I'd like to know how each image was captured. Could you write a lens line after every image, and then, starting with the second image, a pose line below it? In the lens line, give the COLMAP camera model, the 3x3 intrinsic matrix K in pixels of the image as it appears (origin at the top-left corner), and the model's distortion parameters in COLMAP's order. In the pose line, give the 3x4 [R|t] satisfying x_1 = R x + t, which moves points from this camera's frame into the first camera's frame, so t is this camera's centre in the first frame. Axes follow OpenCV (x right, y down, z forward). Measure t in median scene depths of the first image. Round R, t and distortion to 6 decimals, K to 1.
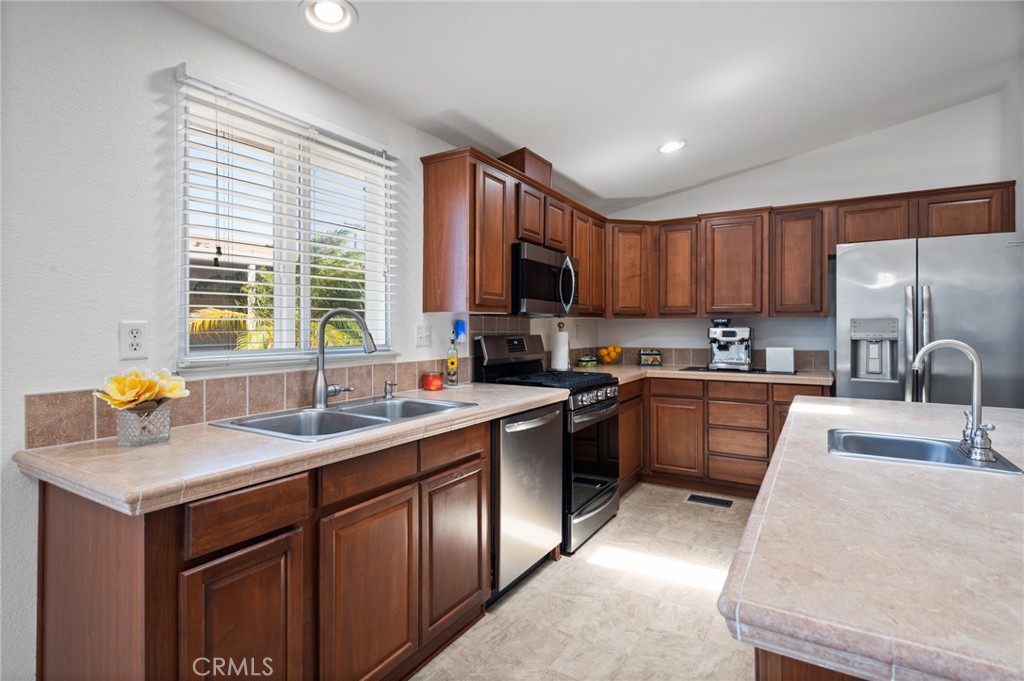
lens RADIAL K [[502.4, 0, 513.1], [0, 502.4, 326.9], [0, 0, 1]] dist [-0.002280, -0.000739]
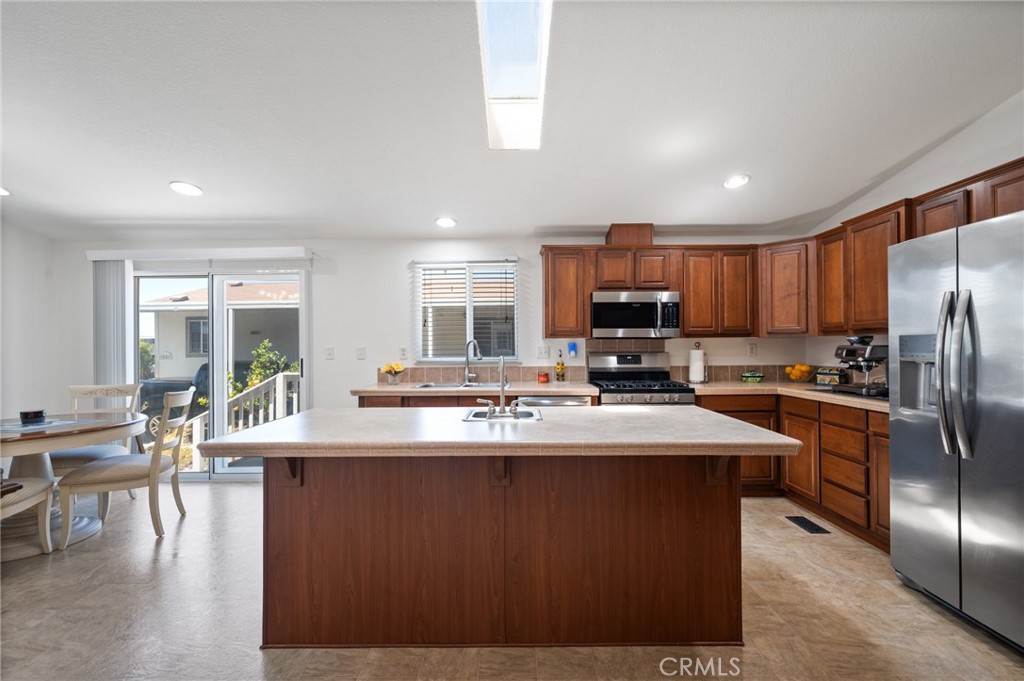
lens RADIAL K [[450.8, 0, 517.8], [0, 450.8, 343.4], [0, 0, 1]] dist [0.001353, 0.000546]
pose [[0.521074, -0.009670, -0.853457, 0.895573], [0.009155, 0.999942, -0.005740, -0.004214], [0.853462, -0.004822, 0.521132, 0.073600]]
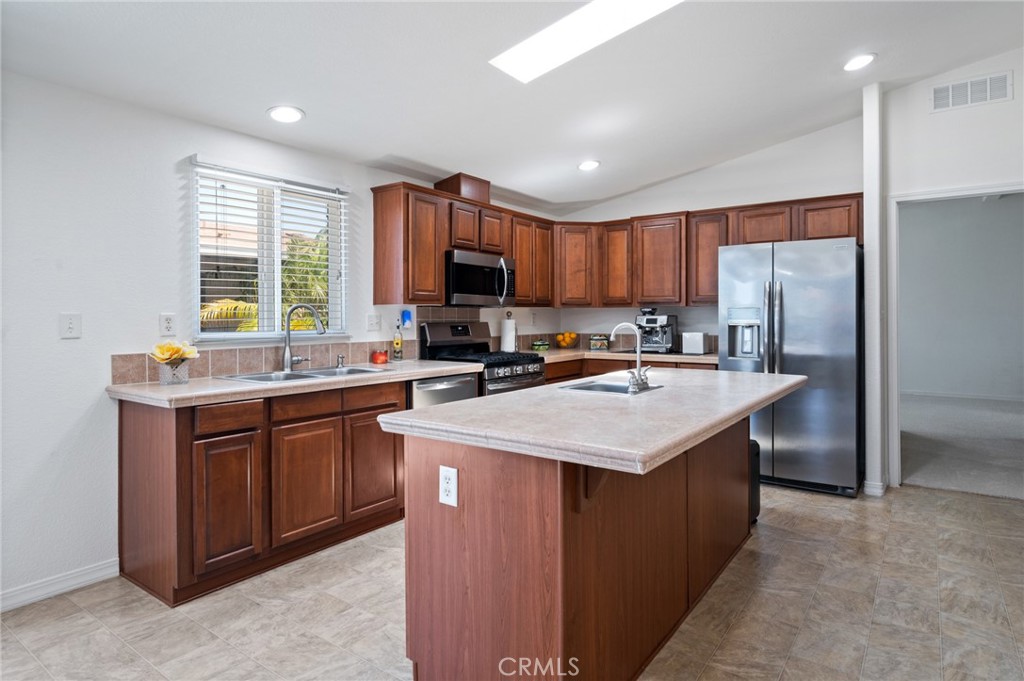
lens RADIAL K [[564.3, 0, 528.9], [0, 564.3, 318.3], [0, 0, 1]] dist [-0.013258, 0.000521]
pose [[0.997922, -0.003232, -0.064354, 0.255207], [0.003584, 0.999979, 0.005344, -0.000216], [0.064335, -0.005563, 0.997913, -0.356669]]
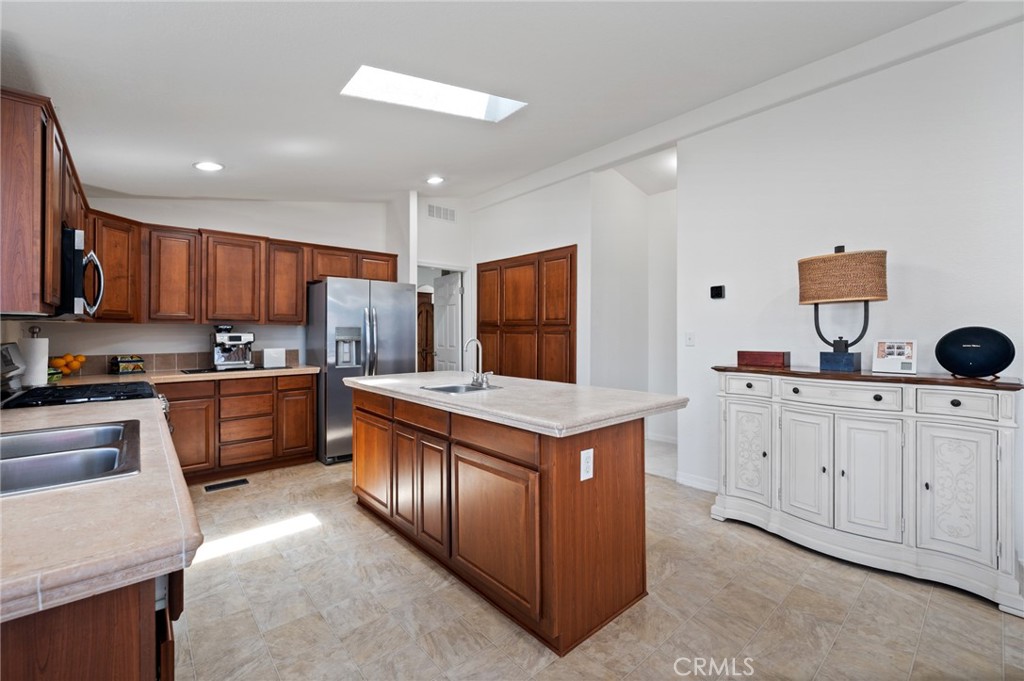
lens RADIAL K [[430.2, 0, 517.6], [0, 430.2, 331.1], [0, 0, 1]] dist [0.000877, 0.000148]
pose [[0.295308, 0.003811, 0.955394, -0.367676], [-0.000349, 0.999992, -0.003881, 0.000946], [-0.955402, 0.000813, 0.295307, 0.085817]]
